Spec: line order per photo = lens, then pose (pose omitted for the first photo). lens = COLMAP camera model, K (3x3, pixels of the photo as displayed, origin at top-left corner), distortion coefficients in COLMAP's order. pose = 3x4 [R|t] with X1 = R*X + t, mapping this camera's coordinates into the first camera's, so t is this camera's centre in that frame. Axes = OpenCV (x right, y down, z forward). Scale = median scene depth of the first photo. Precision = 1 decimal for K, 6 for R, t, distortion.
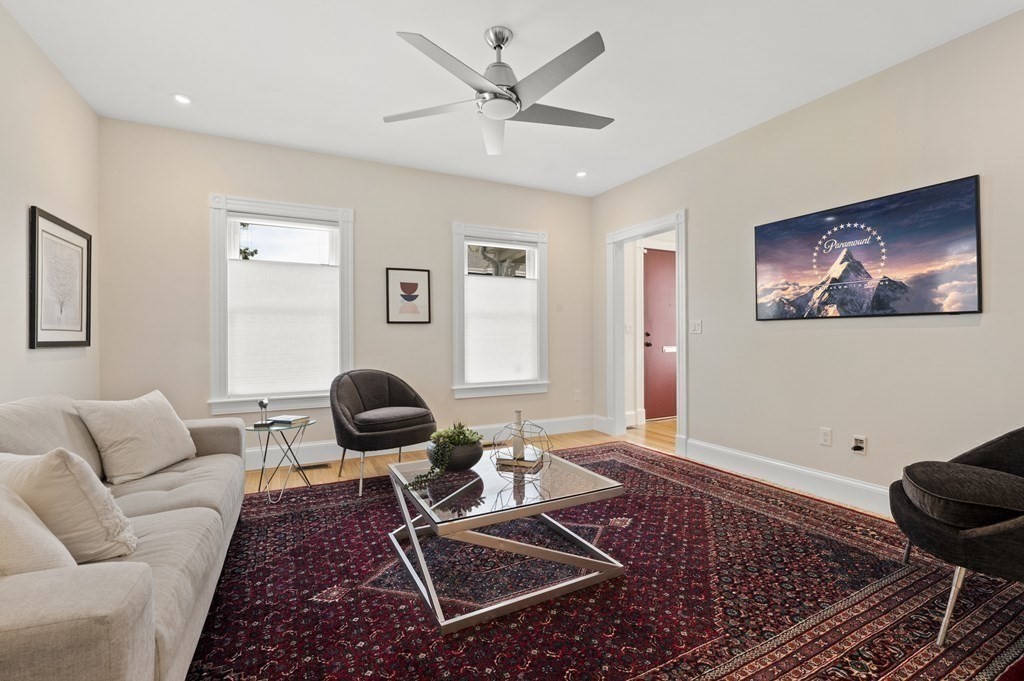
lens RADIAL K [[464.9, 0, 512.0], [0, 464.9, 340.5], [0, 0, 1]] dist [-0.002810, -0.000375]
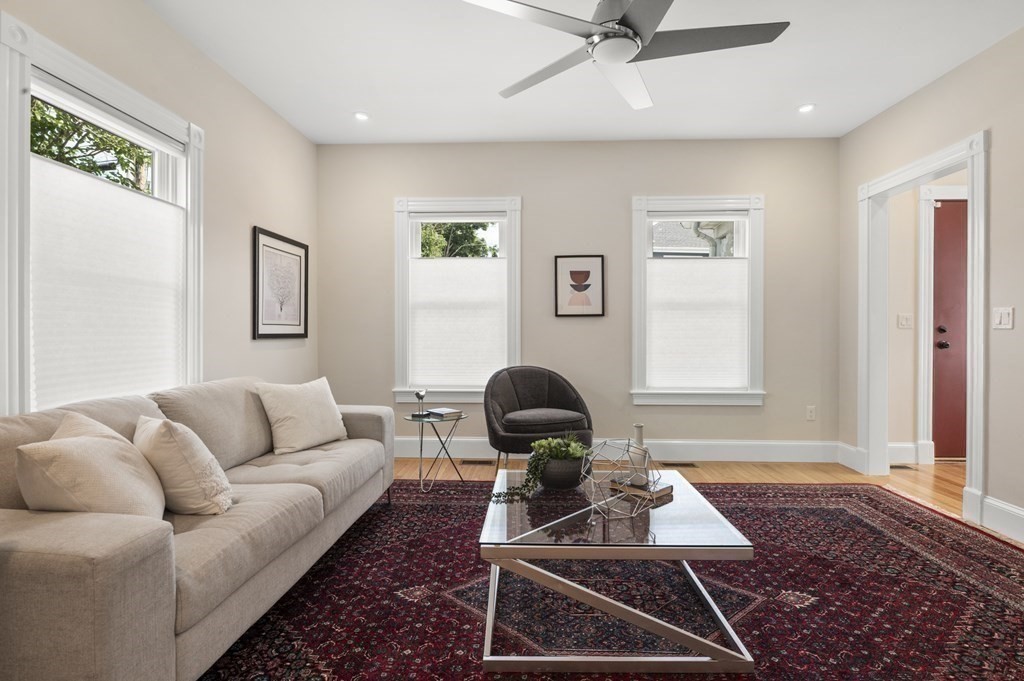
lens RADIAL K [[512.6, 0, 494.9], [0, 512.6, 339.6], [0, 0, 1]] dist [-0.003278, -0.001102]
pose [[0.867623, 0.013873, -0.497029, 0.179856], [-0.009380, 0.999889, 0.011536, -0.003192], [0.497135, -0.005347, 0.867657, 0.089545]]
